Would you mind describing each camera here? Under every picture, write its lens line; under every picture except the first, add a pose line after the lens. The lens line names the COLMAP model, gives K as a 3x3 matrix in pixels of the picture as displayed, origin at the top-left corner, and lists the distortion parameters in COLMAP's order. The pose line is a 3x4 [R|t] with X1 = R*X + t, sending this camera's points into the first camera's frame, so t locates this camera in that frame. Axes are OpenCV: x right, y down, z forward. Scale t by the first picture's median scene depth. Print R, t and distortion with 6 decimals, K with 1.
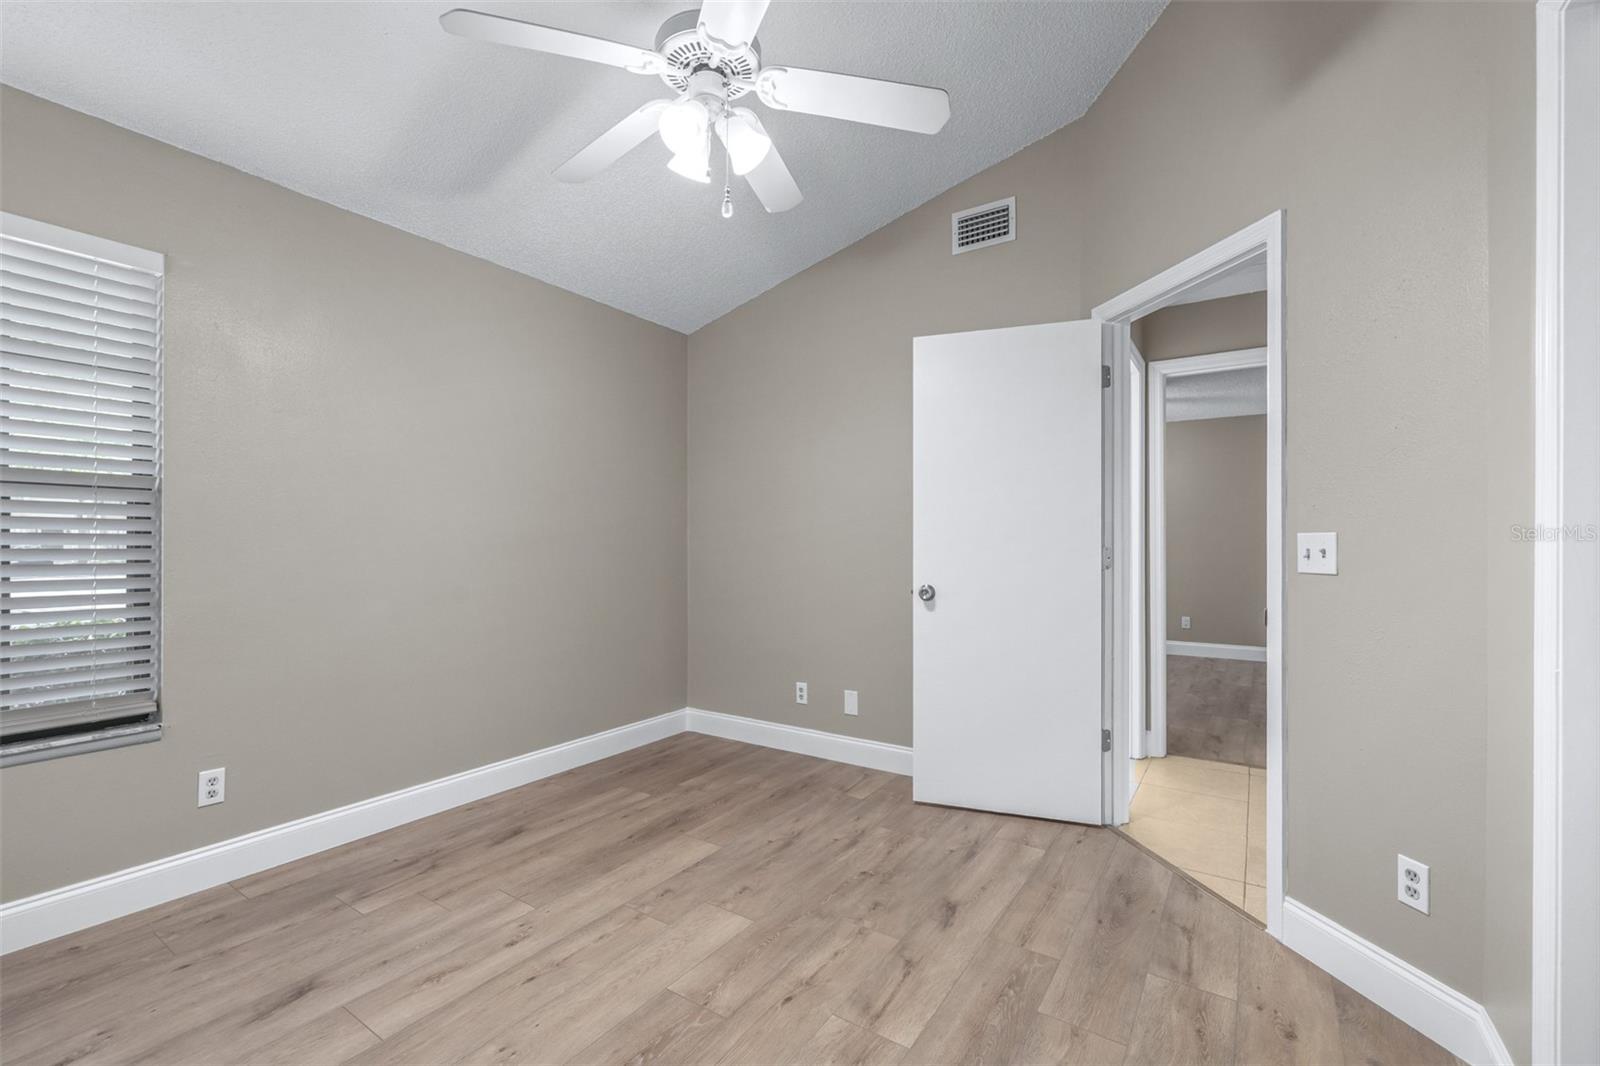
lens RADIAL K [[682.0, 0, 796.6], [0, 682.0, 540.8], [0, 0, 1]] dist [0.000982, -0.000046]
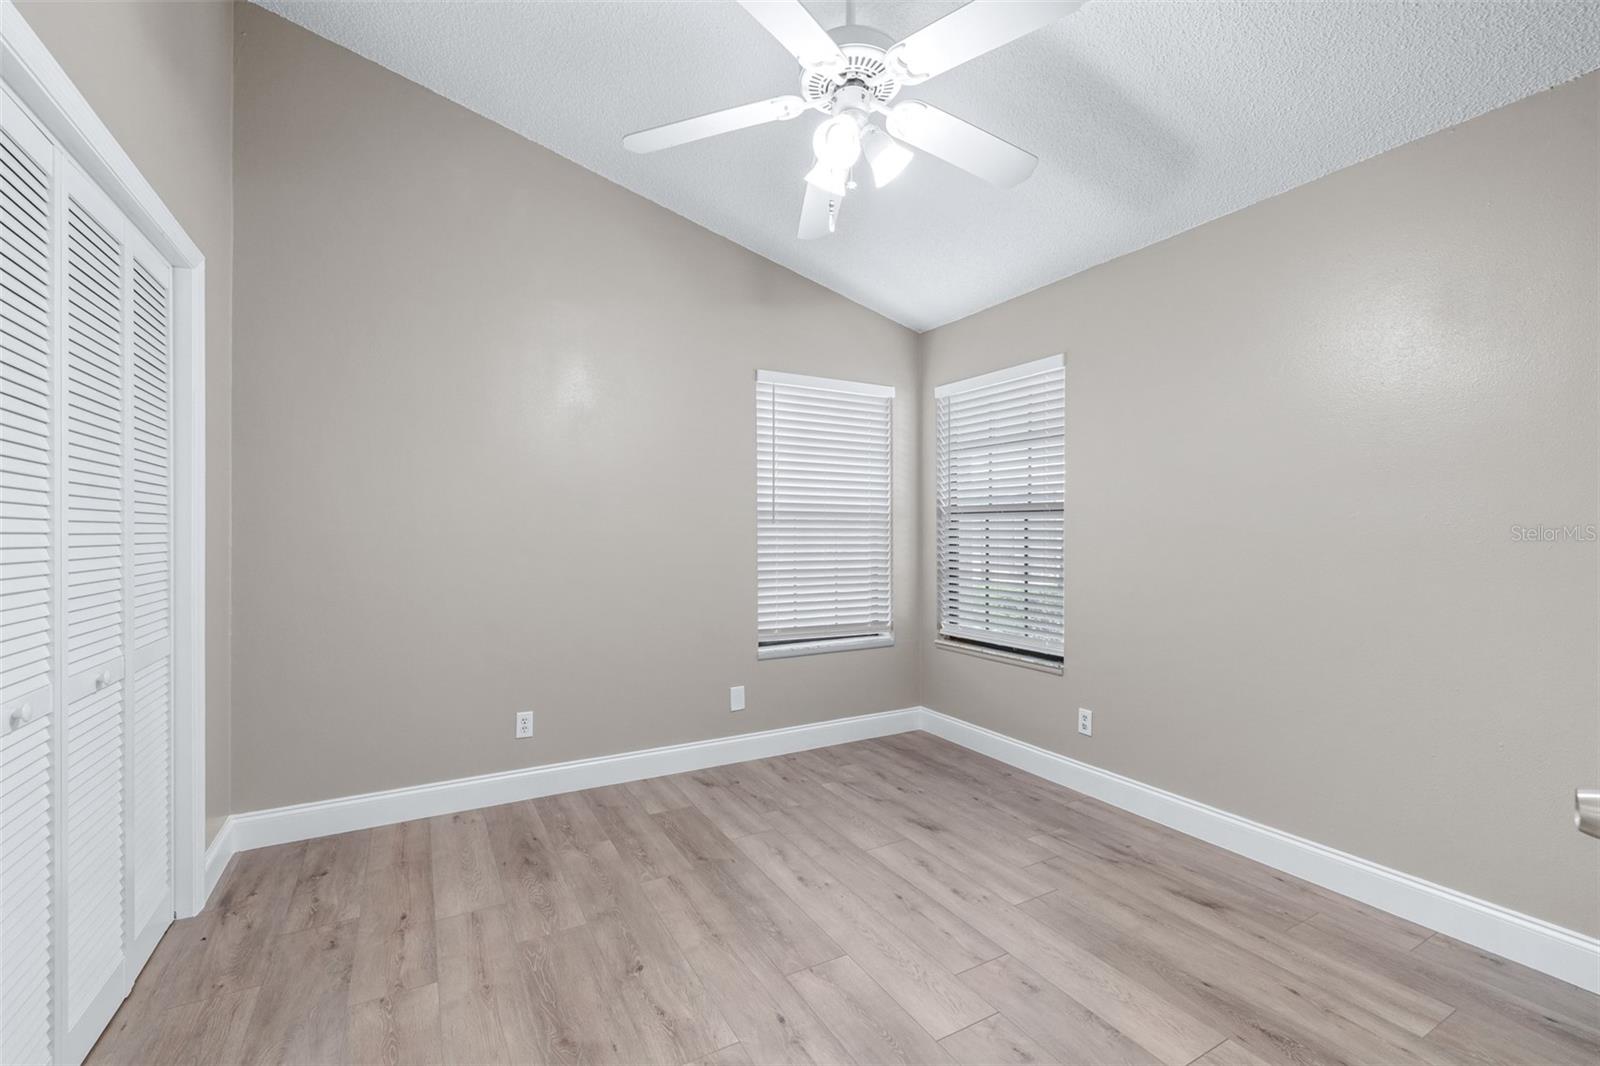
lens RADIAL K [[682.0, 0, 796.6], [0, 682.0, 540.8], [0, 0, 1]] dist [0.000982, -0.000046]
pose [[-0.452273, 0.004498, -0.891868, 0.647695], [0.000440, 0.999988, 0.004820, -0.013224], [0.891880, 0.001788, -0.452269, 1.118472]]
